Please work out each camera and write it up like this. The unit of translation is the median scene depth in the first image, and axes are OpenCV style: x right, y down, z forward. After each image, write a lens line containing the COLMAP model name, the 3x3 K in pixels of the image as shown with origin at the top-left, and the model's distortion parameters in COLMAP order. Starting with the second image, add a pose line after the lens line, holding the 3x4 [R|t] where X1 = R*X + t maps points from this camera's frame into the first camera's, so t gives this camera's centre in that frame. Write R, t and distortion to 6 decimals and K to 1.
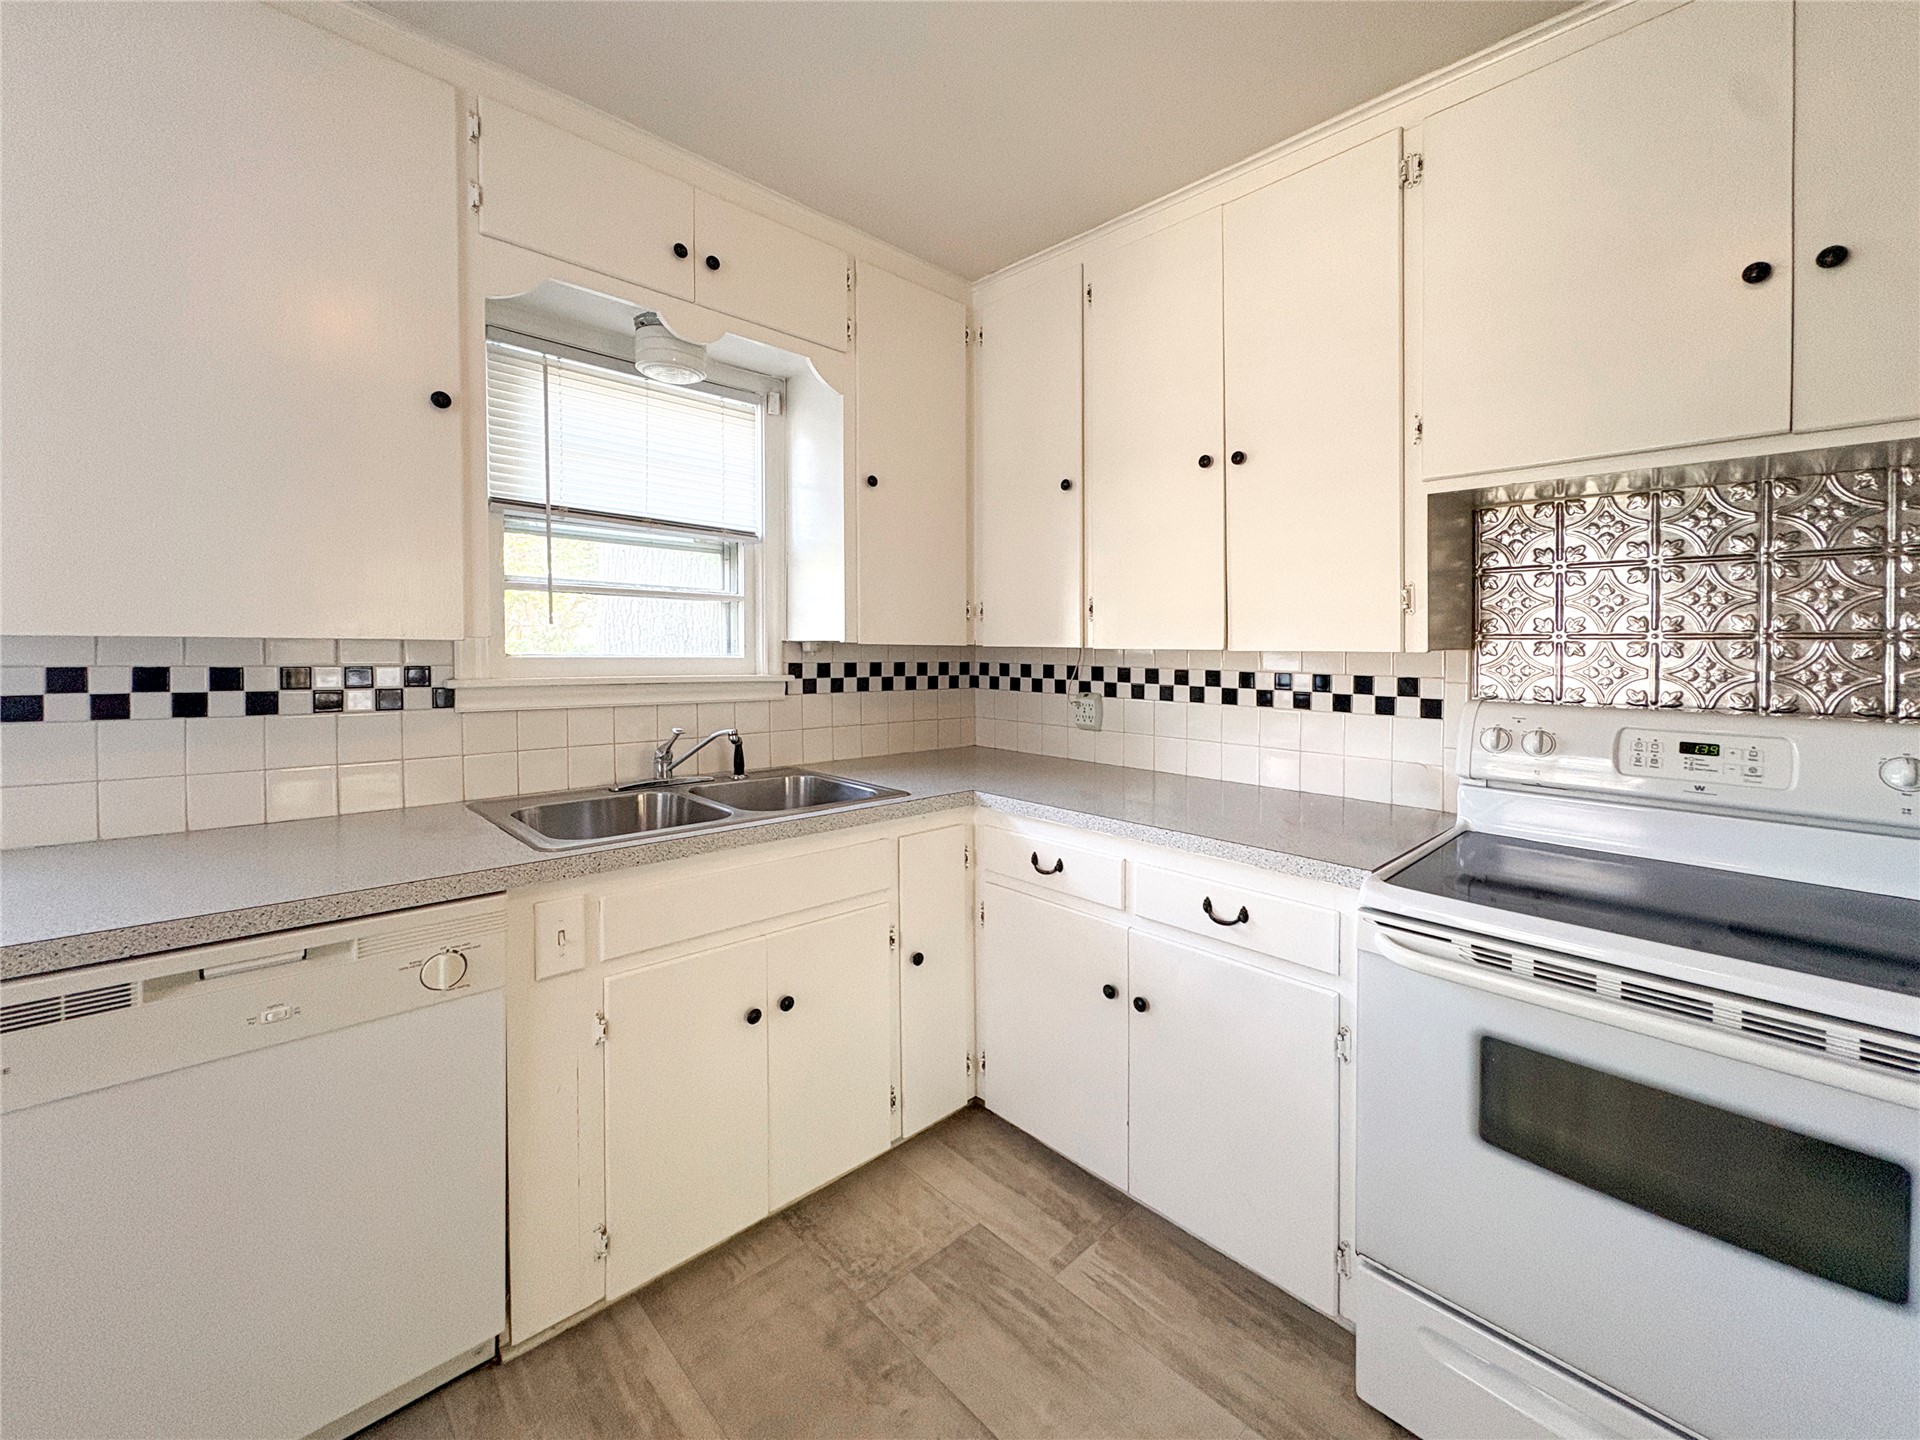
lens RADIAL K [[776.4, 0, 1071.6], [0, 776.4, 712.8], [0, 0, 1]] dist [0.001041, -0.000024]
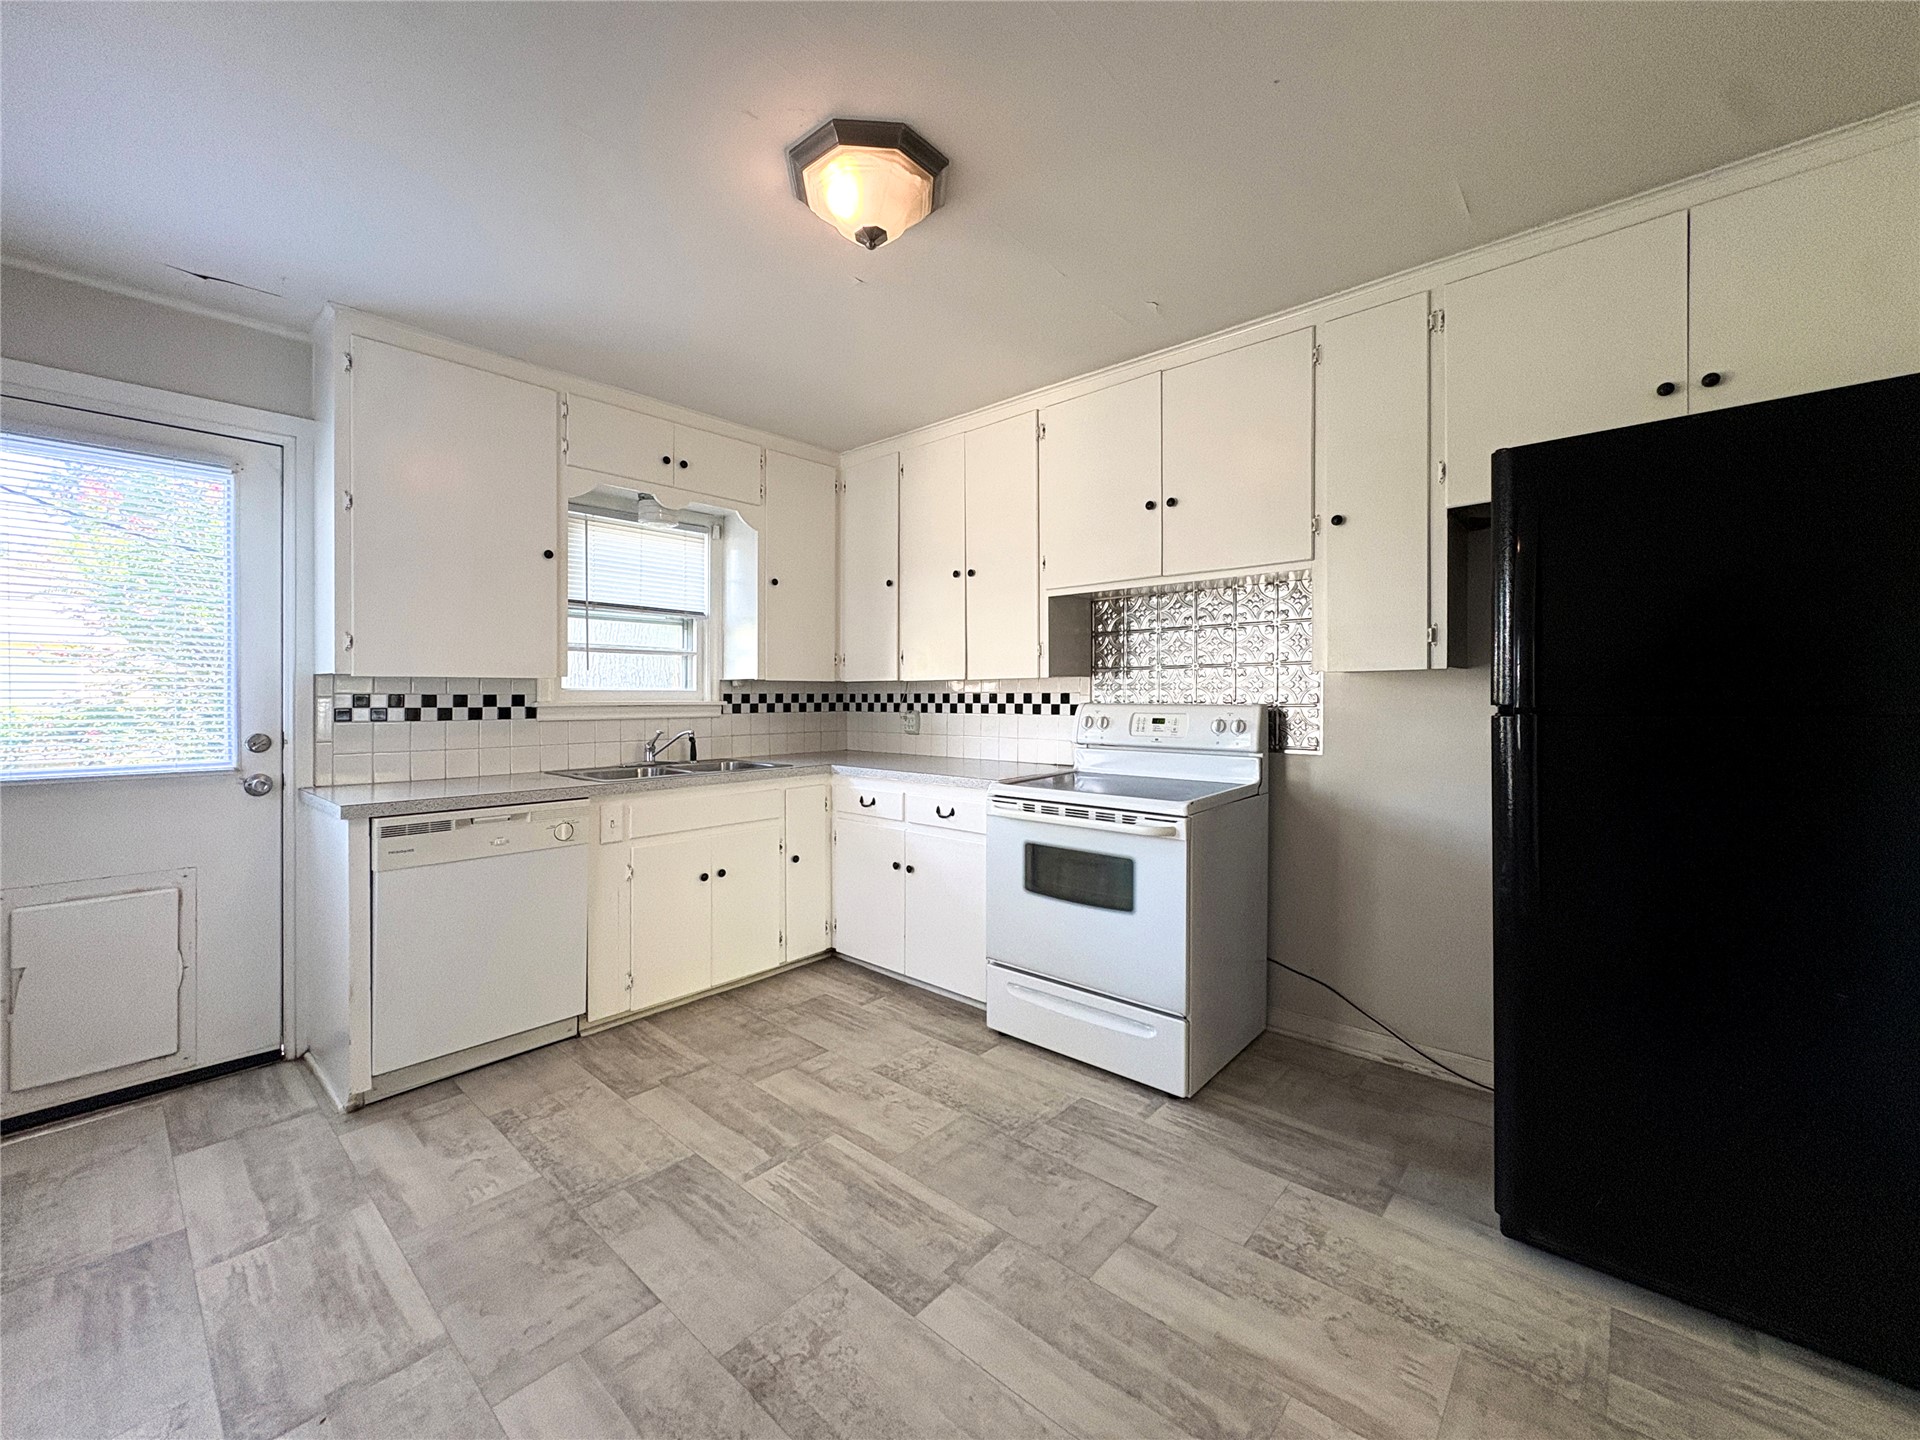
lens RADIAL K [[776.5, 0, 960.0], [0, 776.5, 720.0], [0, 0, 1]] dist [0.000811, 0.000058]
pose [[0.998716, -0.009285, -0.049804, 0.230457], [0.006688, 0.998621, -0.052070, 0.088637], [0.050219, 0.051671, 0.997401, -0.651890]]
